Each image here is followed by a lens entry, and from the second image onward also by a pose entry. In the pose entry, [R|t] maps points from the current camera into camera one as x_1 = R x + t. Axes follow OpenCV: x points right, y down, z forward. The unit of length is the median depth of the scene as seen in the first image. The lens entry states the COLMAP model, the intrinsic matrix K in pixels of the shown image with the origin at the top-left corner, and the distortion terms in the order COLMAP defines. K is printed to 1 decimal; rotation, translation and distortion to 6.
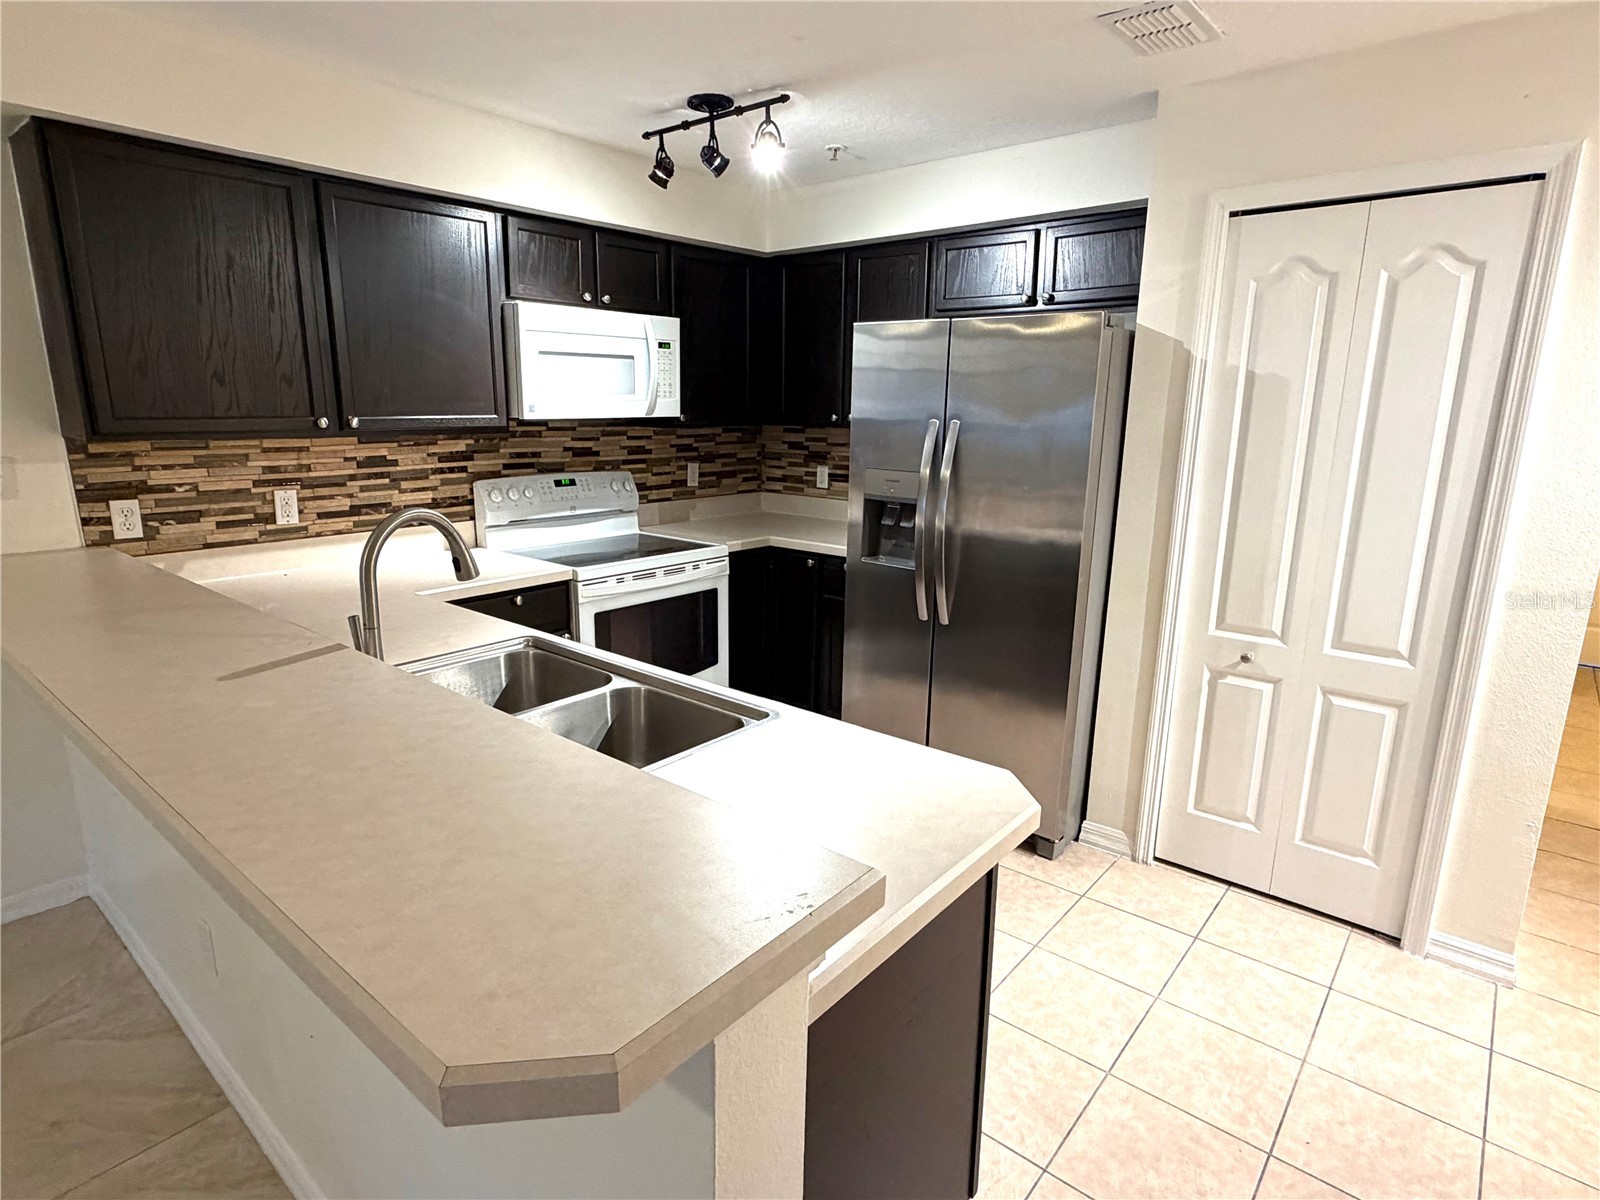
lens RADIAL K [[852.6, 0, 805.0], [0, 852.6, 595.1], [0, 0, 1]] dist [0.000913, -0.002536]
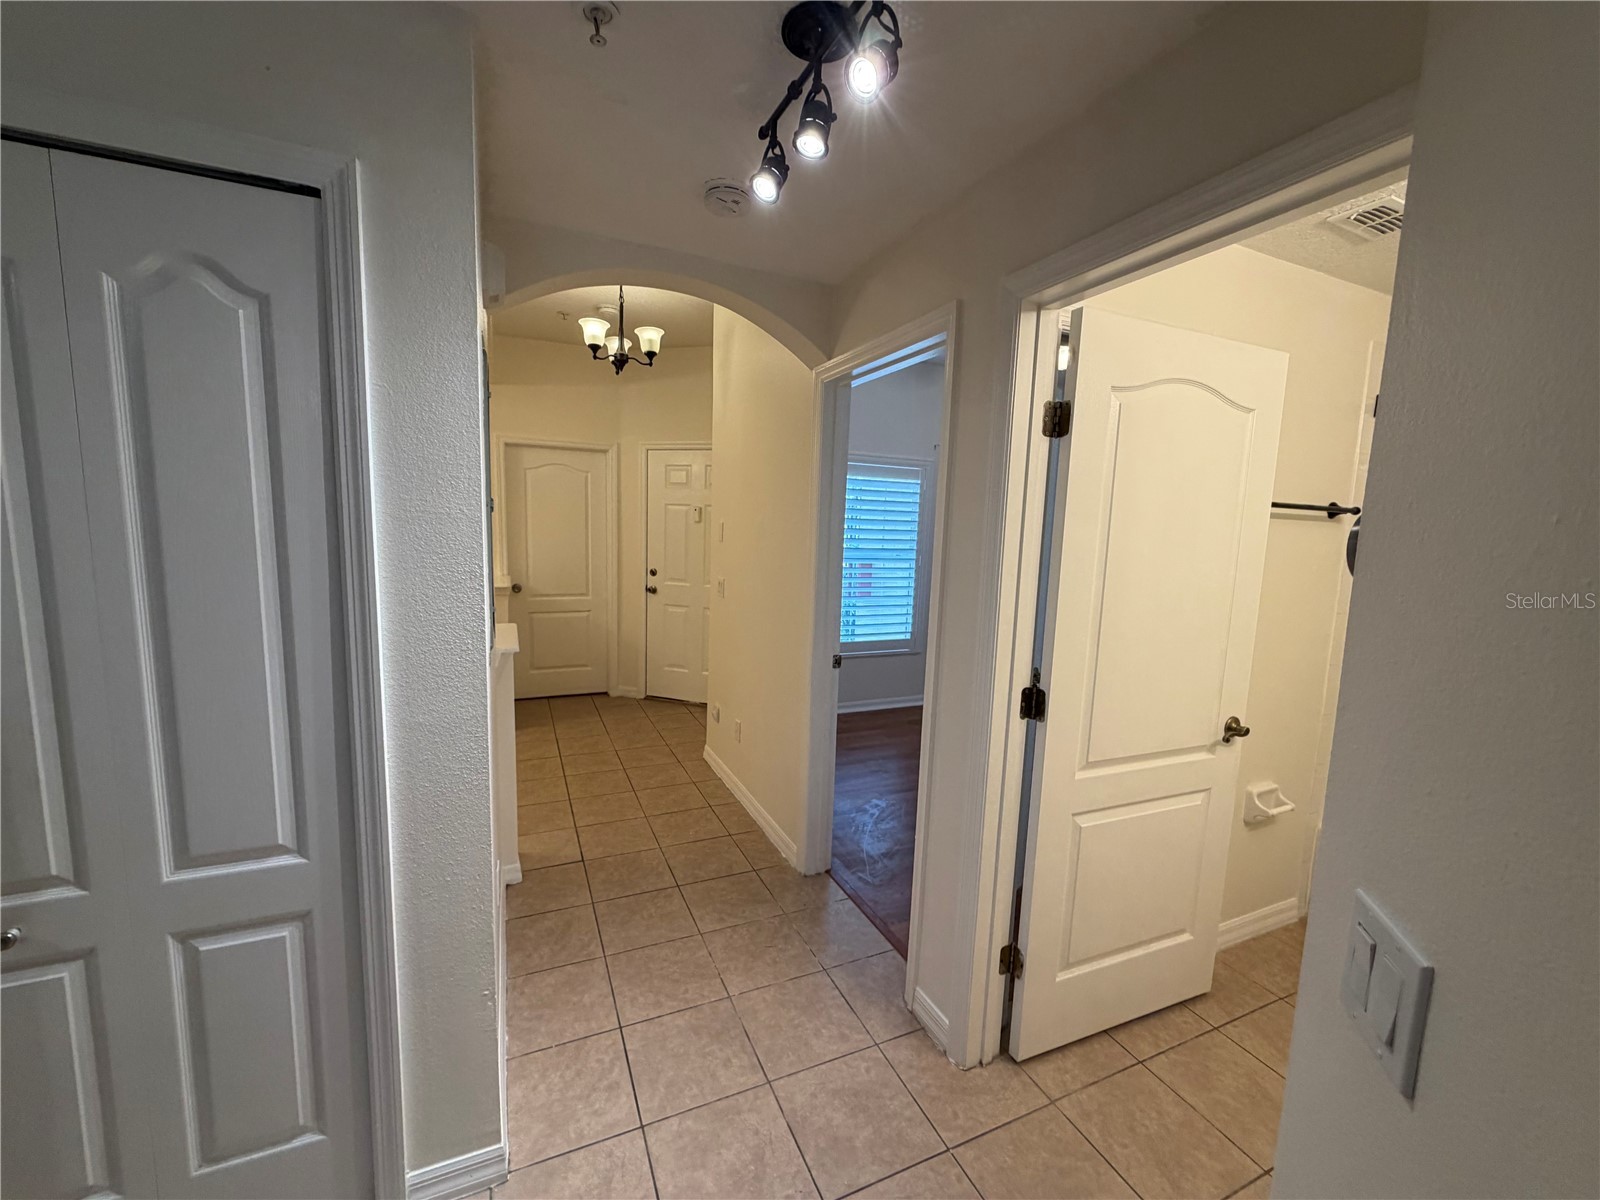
lens RADIAL K [[639.3, 0, 796.9], [0, 639.3, 604.4], [0, 0, 1]] dist [0.001625, 0.000498]
pose [[0.433963, -0.109128, 0.894297, 0.386757], [0.173321, 0.984207, 0.035994, -0.065577], [-0.884102, 0.139380, 0.446024, 0.327560]]
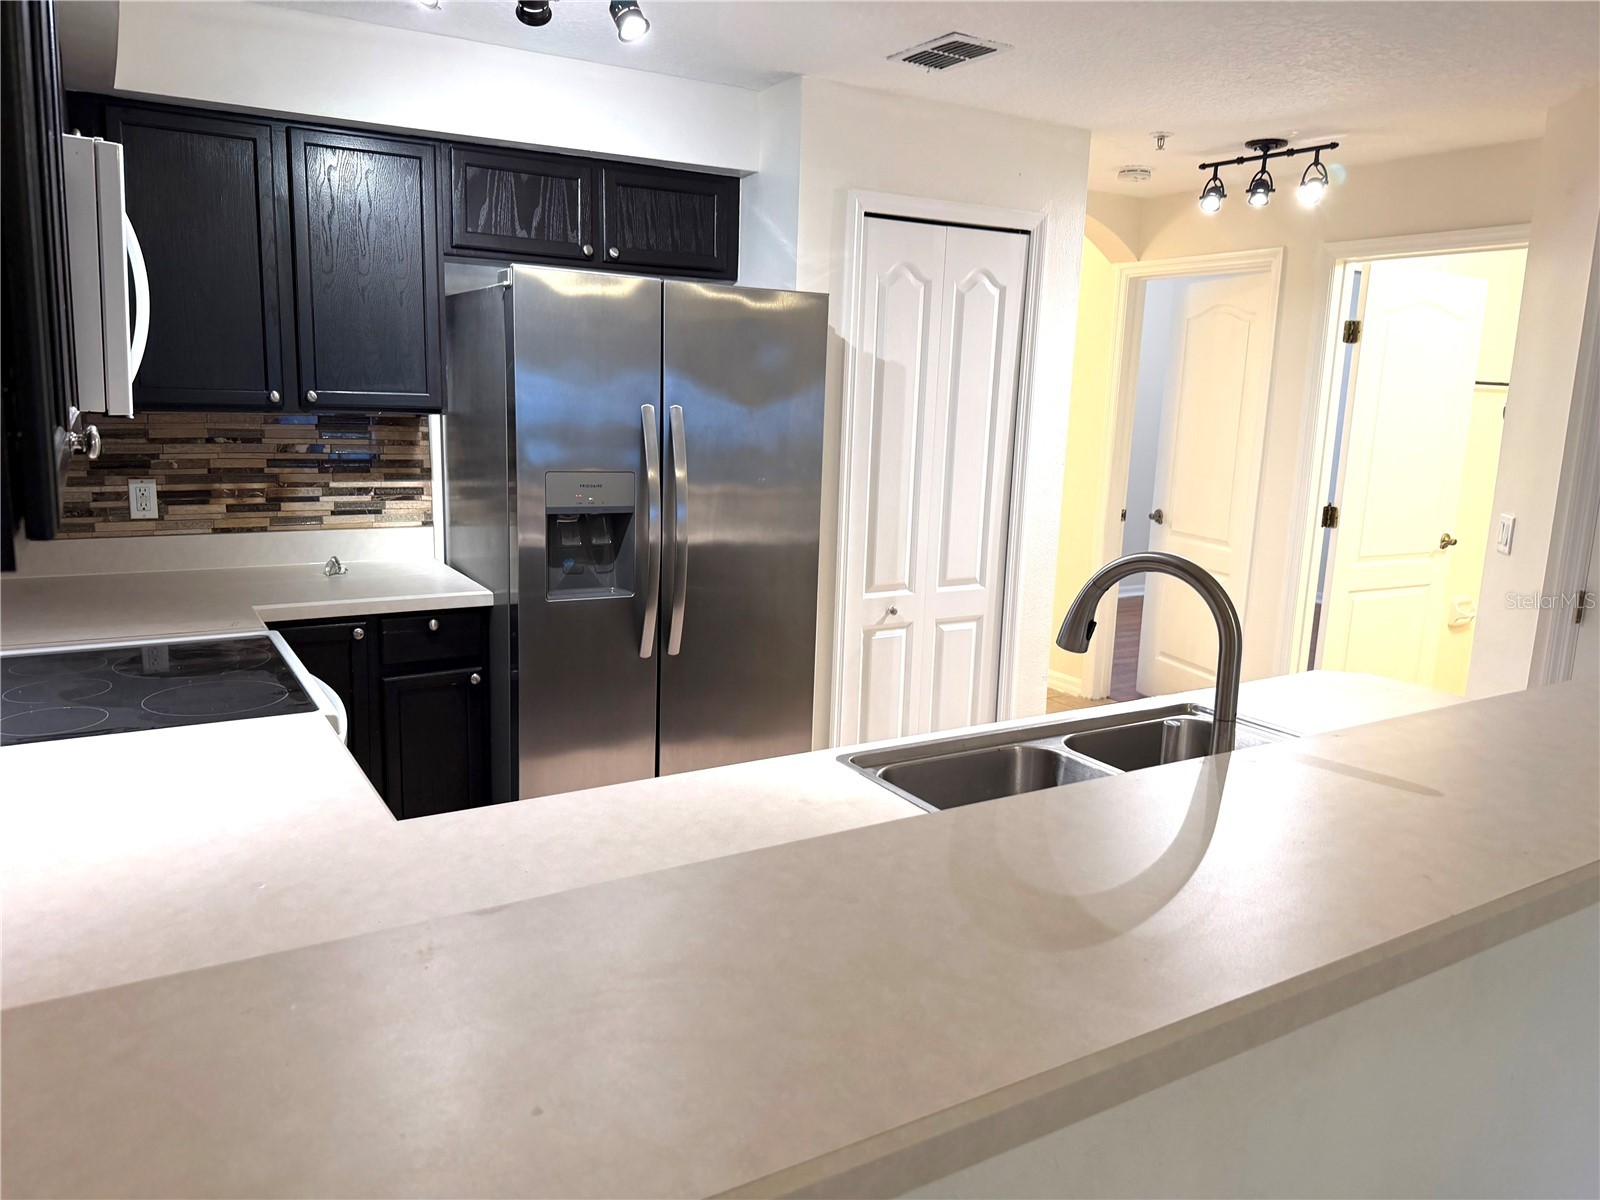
lens RADIAL K [[1130.2, 0, 790.7], [0, 1130.2, 605.9], [0, 0, 1]] dist [0.052790, -0.083461]
pose [[0.331327, -0.181322, 0.925929, -0.899048], [0.183211, 0.975045, 0.125381, -0.143458], [-0.925557, 0.128098, 0.356279, 0.582452]]
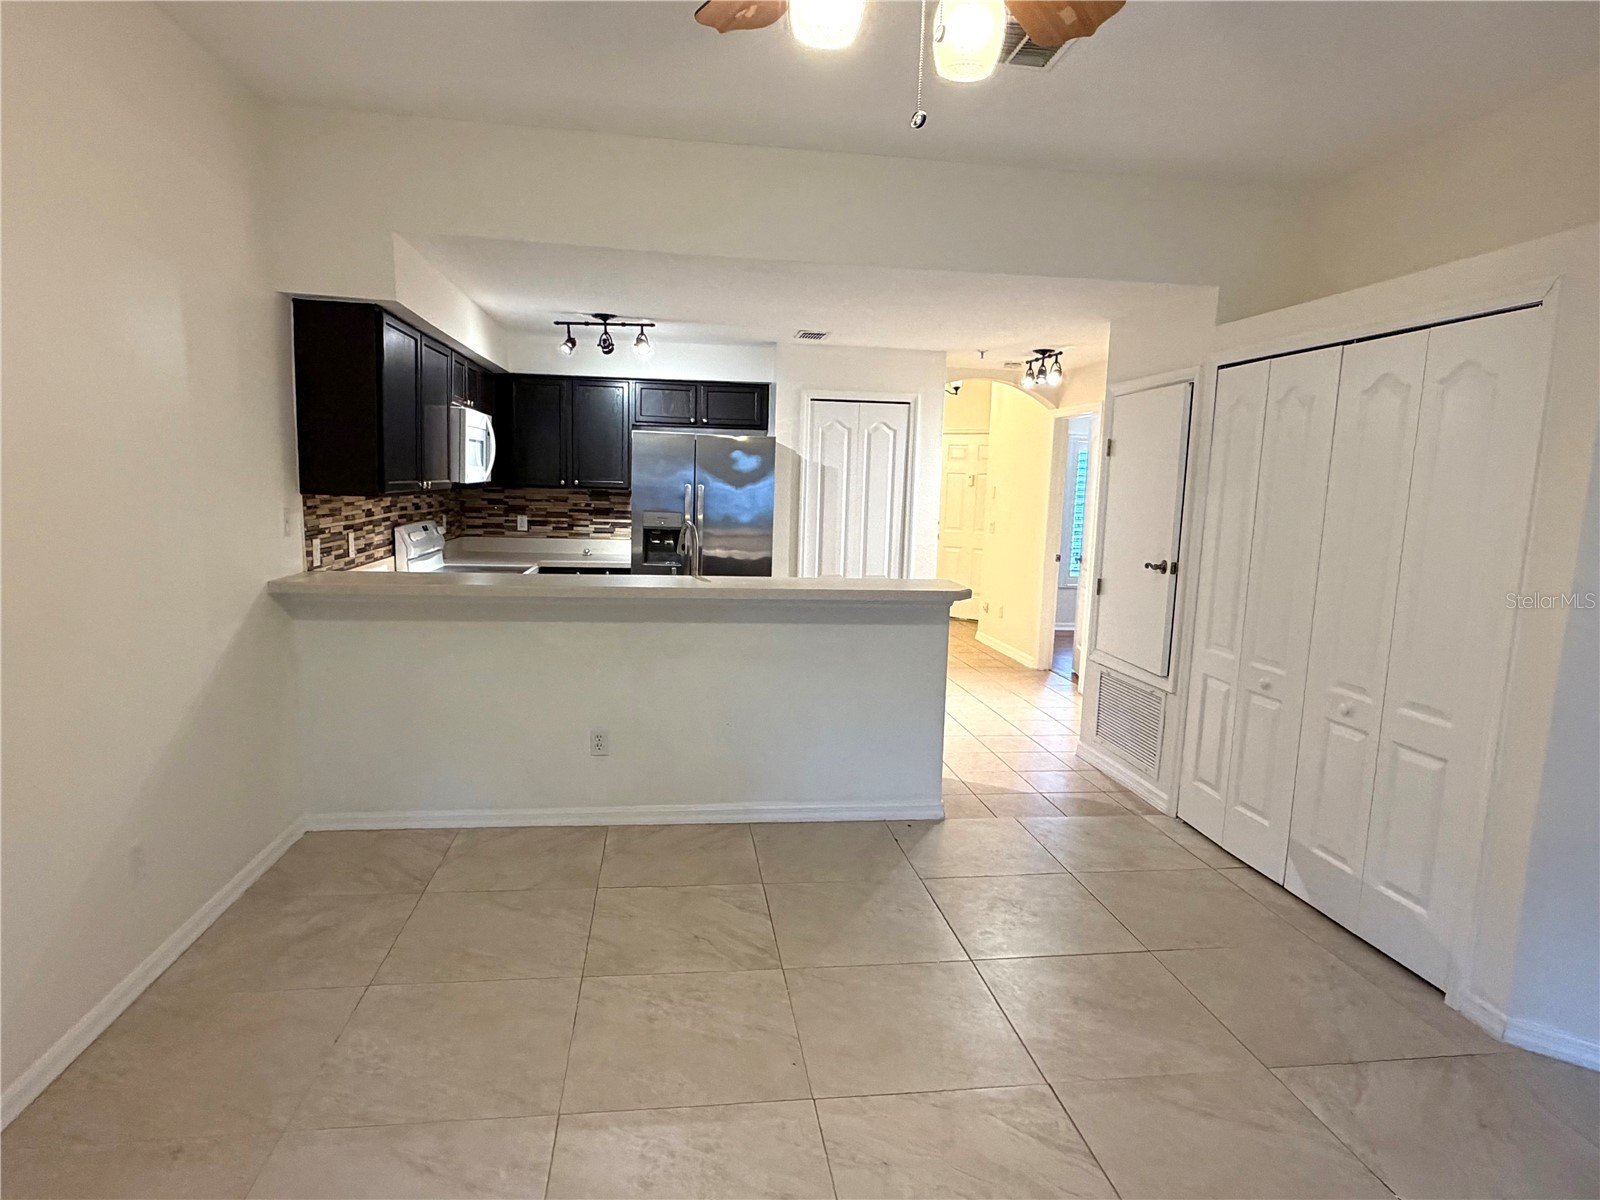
lens RADIAL K [[908.9, 0, 790.9], [0, 908.9, 599.4], [0, 0, 1]] dist [0.001566, 0.000136]
pose [[0.674092, -0.088813, 0.733288, -1.328650], [0.142773, 0.989690, -0.011380, 0.114171], [-0.724717, 0.112365, 0.679823, -0.567622]]
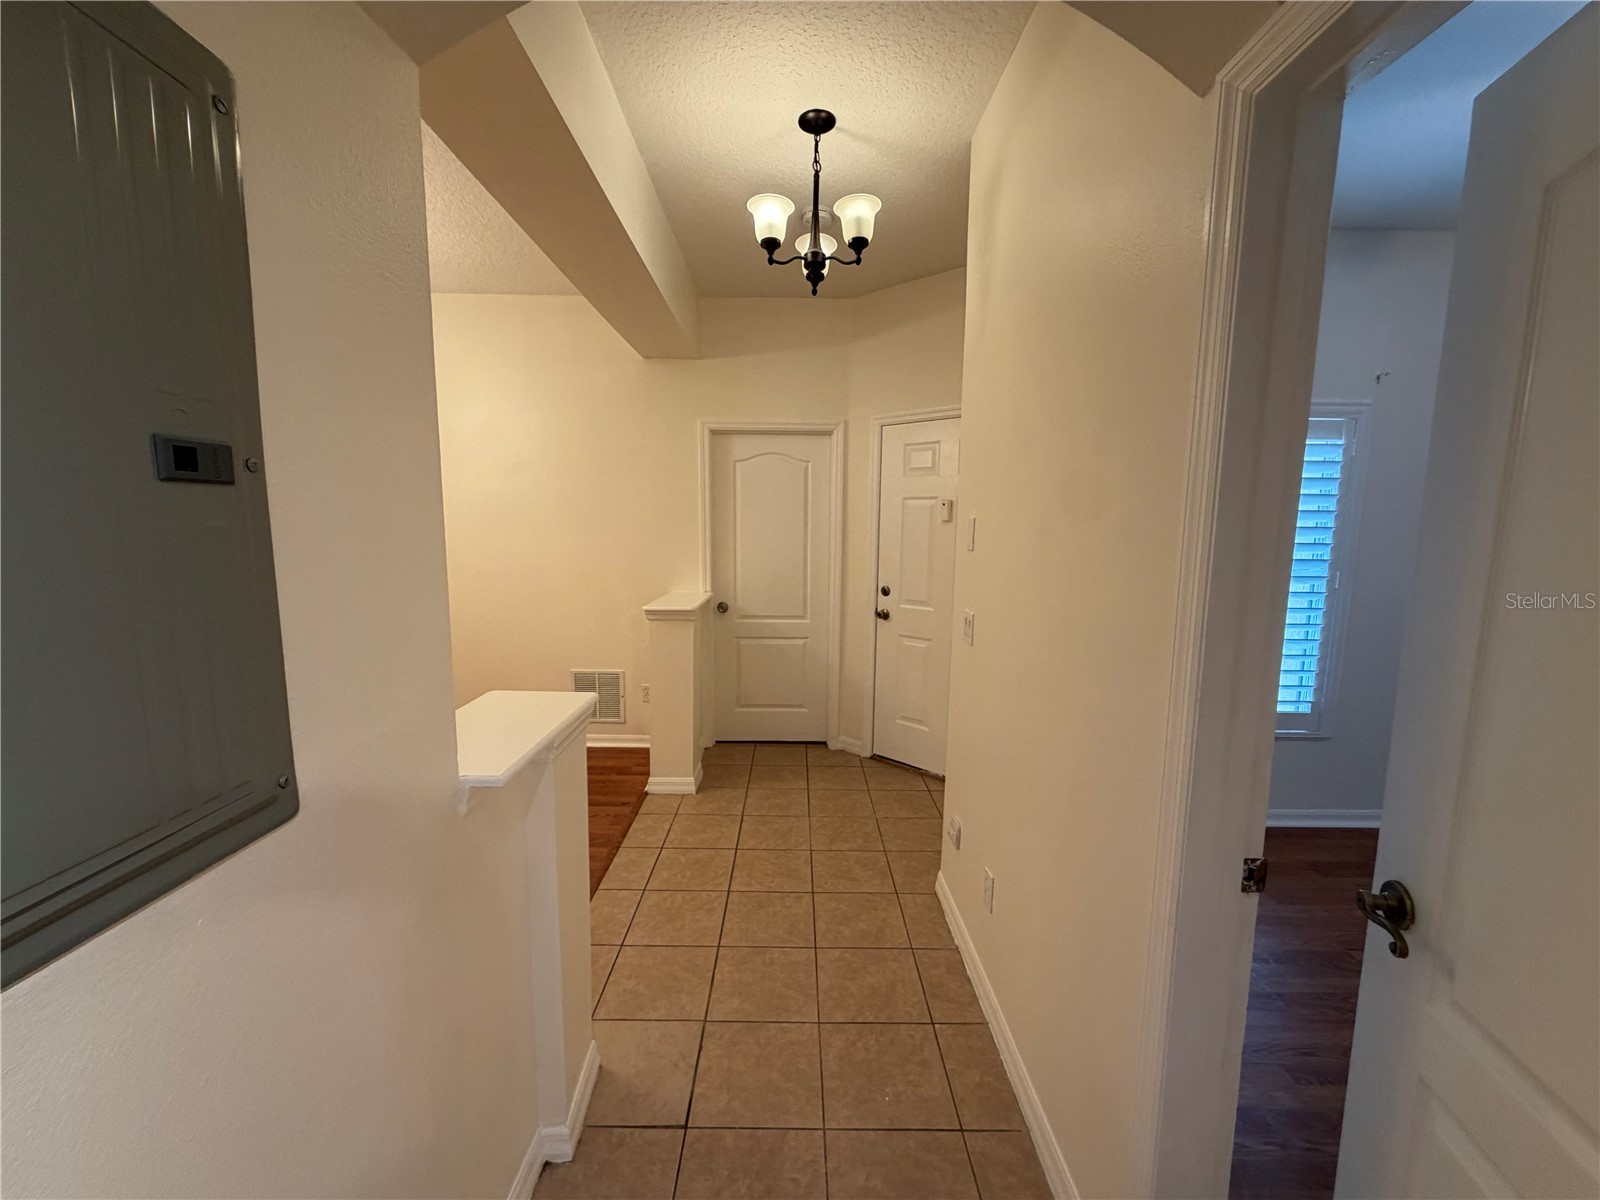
lens RADIAL K [[639.3, 0, 796.9], [0, 639.3, 604.4], [0, 0, 1]] dist [0.001625, 0.000498]
pose [[0.762108, -0.084799, 0.641873, 0.882546], [0.142068, 0.989127, -0.038004, -0.112702], [-0.631671, 0.120152, 0.765869, 0.601605]]
